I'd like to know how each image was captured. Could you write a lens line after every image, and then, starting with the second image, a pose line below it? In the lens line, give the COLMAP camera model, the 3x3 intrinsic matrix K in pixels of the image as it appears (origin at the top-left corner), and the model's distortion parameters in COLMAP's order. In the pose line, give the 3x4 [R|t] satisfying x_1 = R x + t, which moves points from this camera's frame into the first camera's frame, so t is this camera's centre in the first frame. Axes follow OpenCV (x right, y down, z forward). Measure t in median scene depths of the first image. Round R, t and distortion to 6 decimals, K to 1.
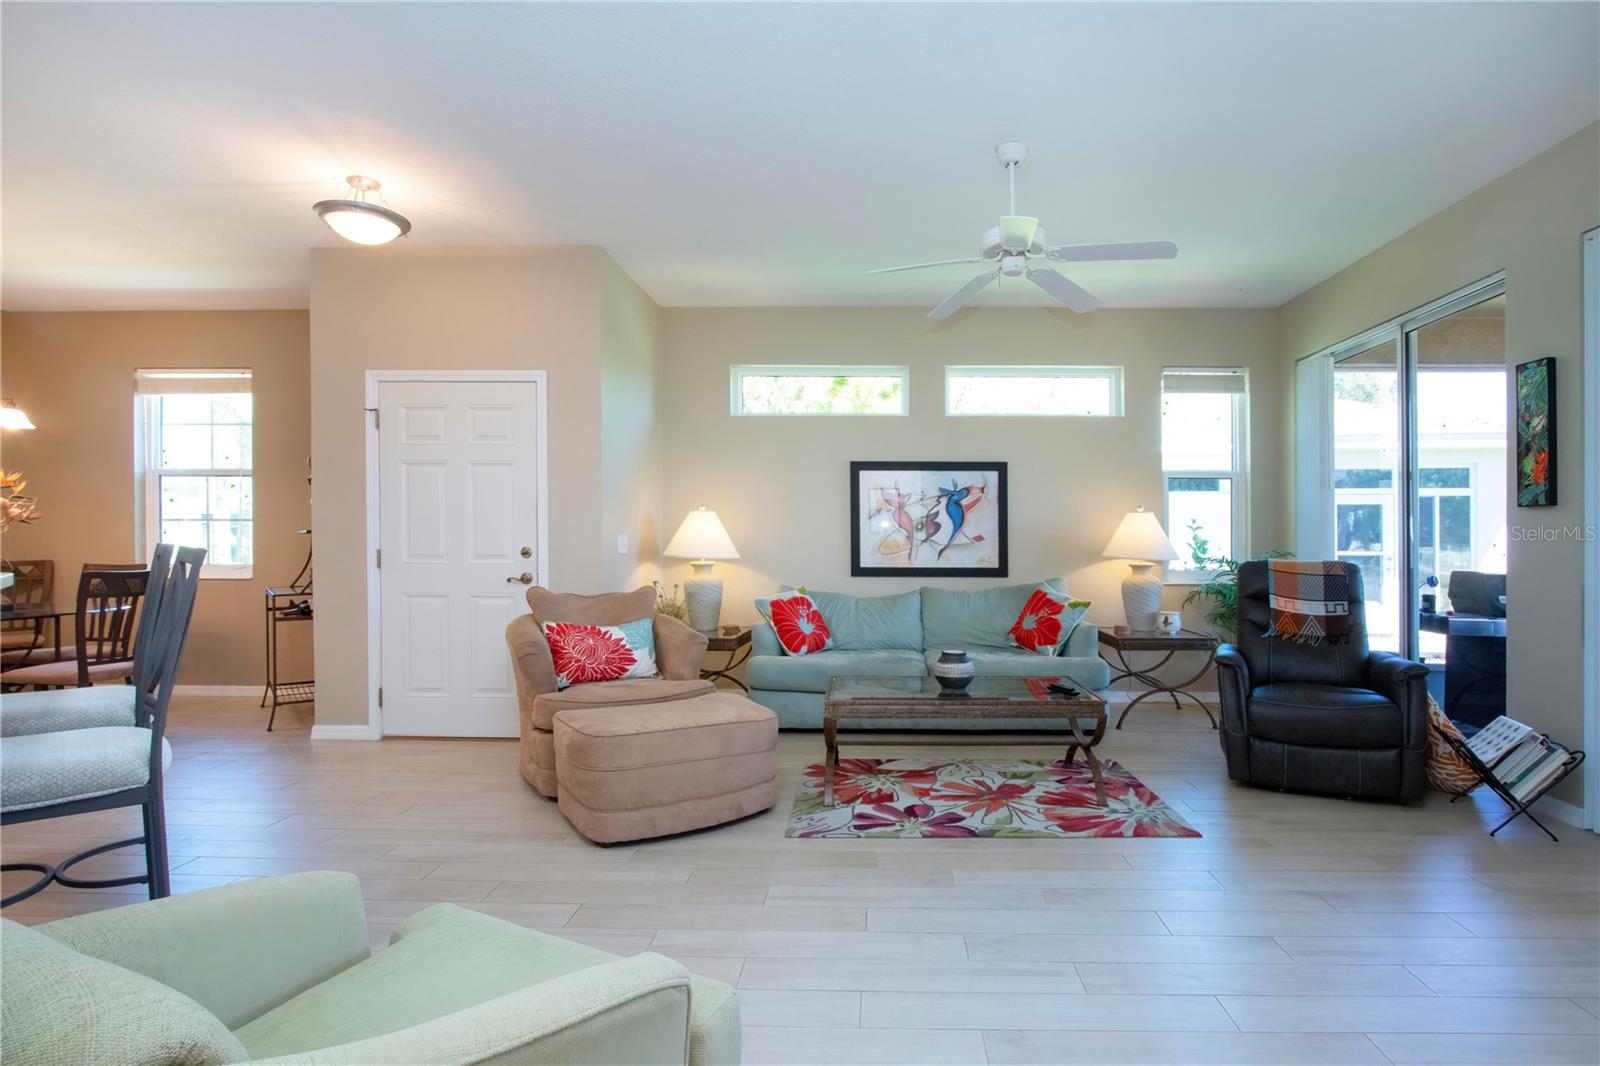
lens RADIAL K [[768.3, 0, 859.4], [0, 768.3, 566.5], [0, 0, 1]] dist [-0.004061, -0.000205]
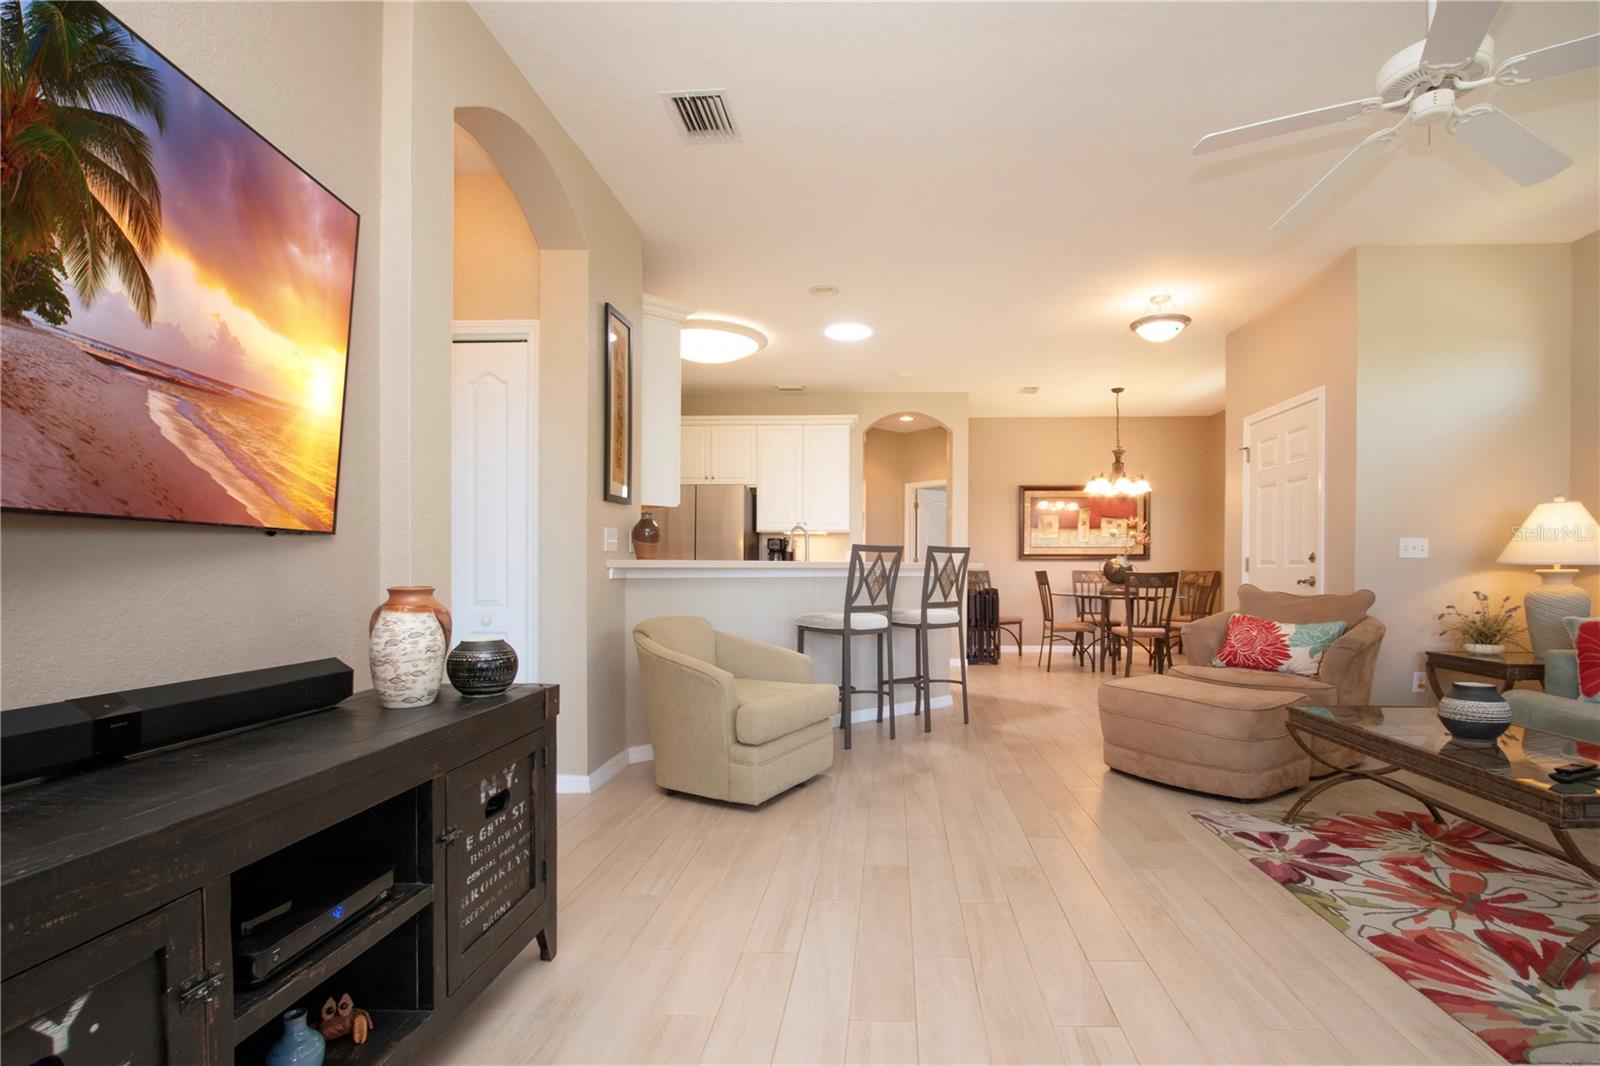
lens RADIAL K [[754.5, 0, 882.3], [0, 754.5, 582.3], [0, 0, 1]] dist [-0.005655, 0.000637]
pose [[0.008406, 0.013662, -0.999871, 0.703054], [-0.034797, 0.999305, 0.013362, 0.026021], [0.999359, 0.034680, 0.008876, 0.414622]]
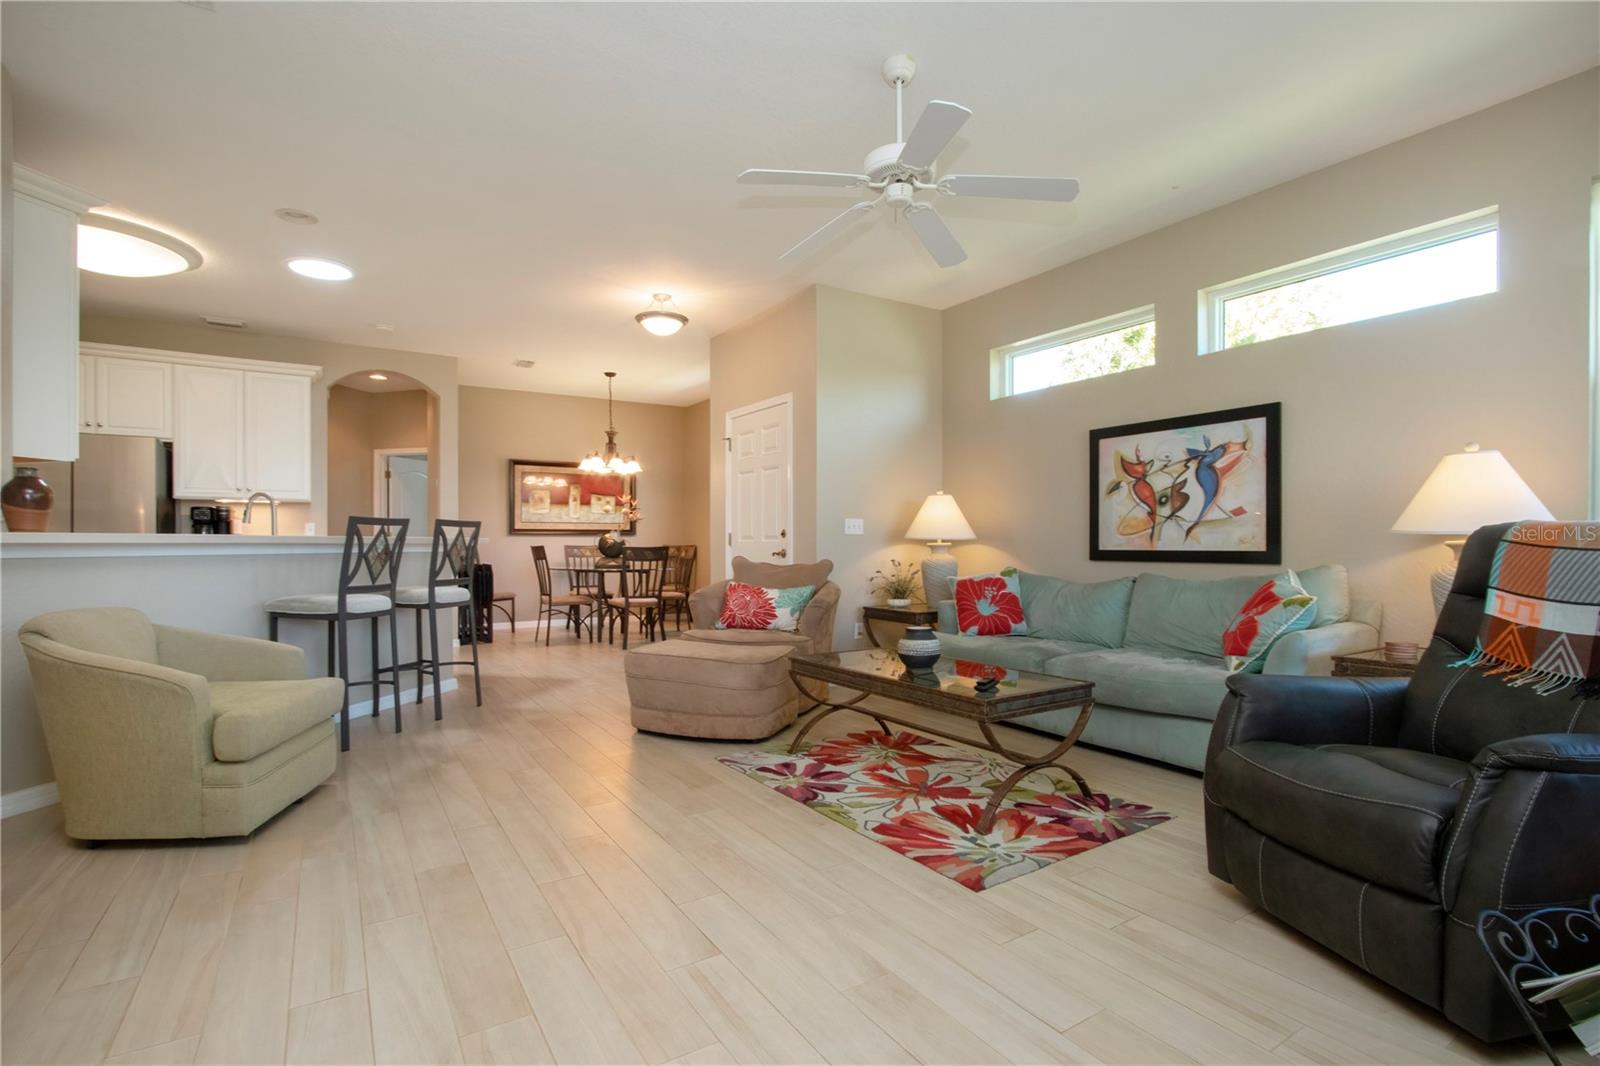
lens RADIAL K [[730.6, 0, 789.0], [0, 730.6, 556.3], [0, 0, 1]] dist [-0.006832, 0.000568]
pose [[0.553589, 0.009242, -0.832739, 0.687074], [-0.024201, 0.999695, -0.004993, 0.028924], [0.832438, 0.022917, 0.553644, 0.339594]]
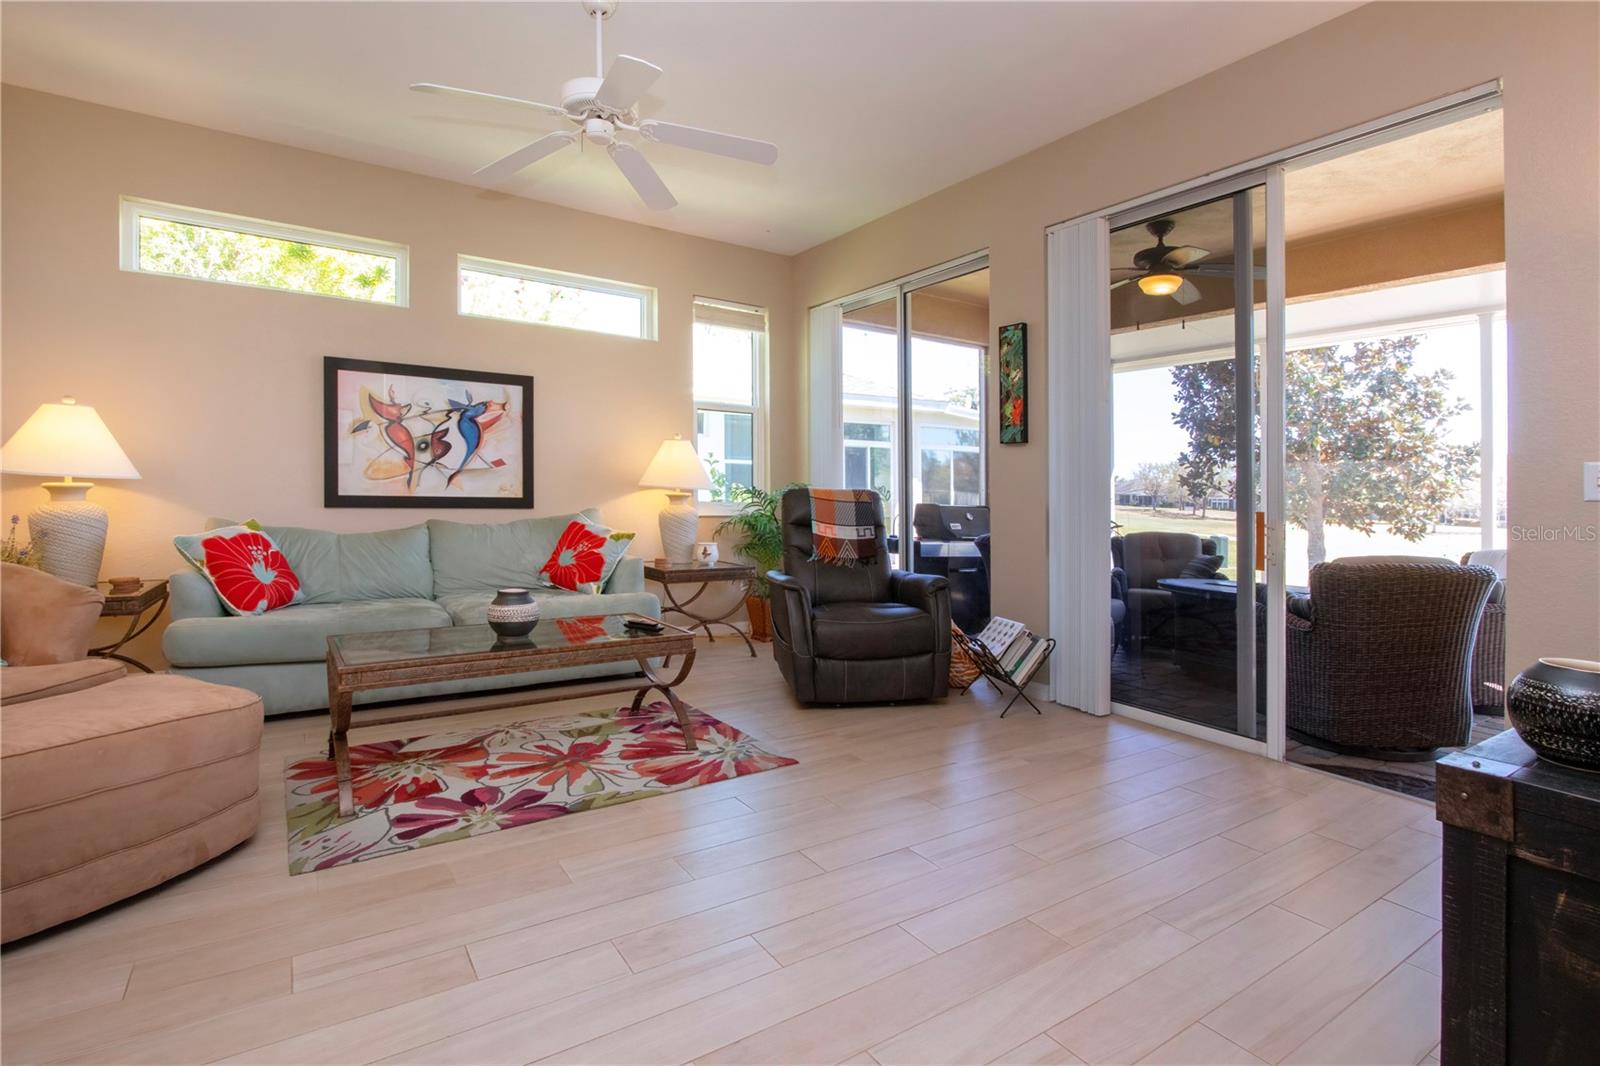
lens RADIAL K [[783.2, 0, 794.0], [0, 783.2, 504.8], [0, 0, 1]] dist [-0.005047, -0.000520]
pose [[0.823742, 0.004773, 0.566945, -0.091805], [0.000666, 0.999956, -0.009387, 0.024874], [-0.566965, 0.008110, 0.823702, 0.135481]]
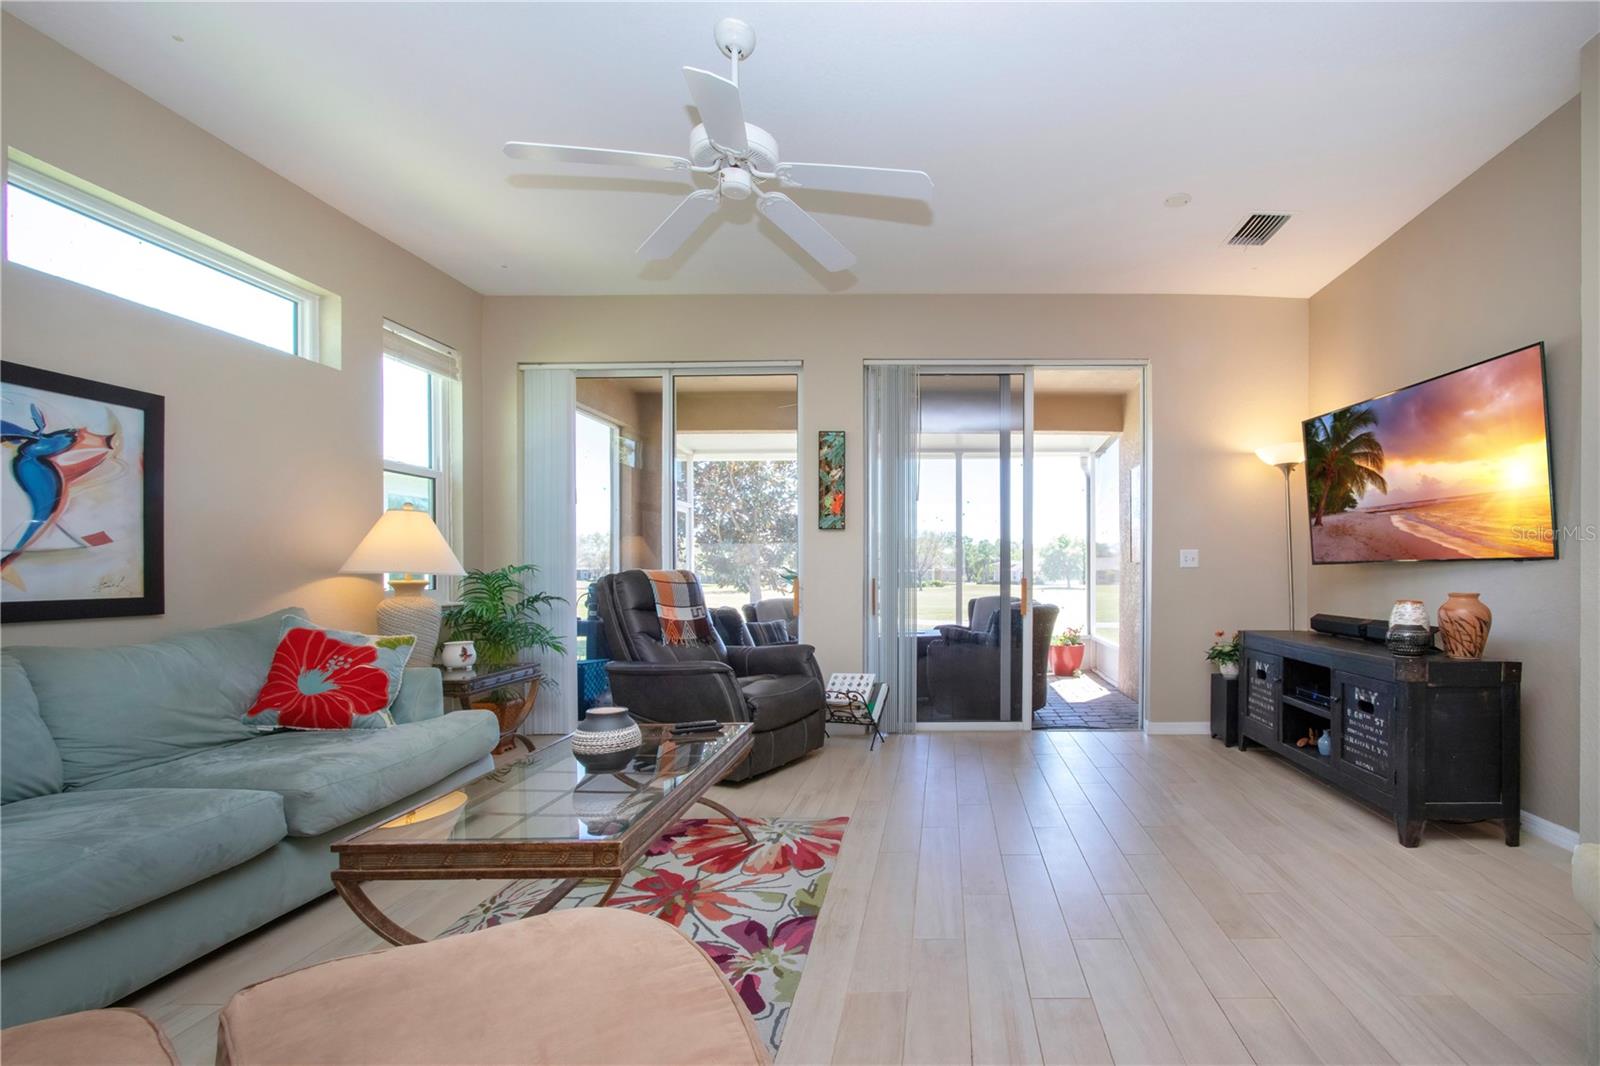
lens RADIAL K [[736.5, 0, 936.4], [0, 736.5, 569.4], [0, 0, 1]] dist [-0.002310, 0.000453]
pose [[-0.019073, -0.003384, 0.999812, -0.440590], [0.037767, 0.999278, 0.004103, 0.001234], [-0.999105, 0.037838, -0.018932, 0.655013]]
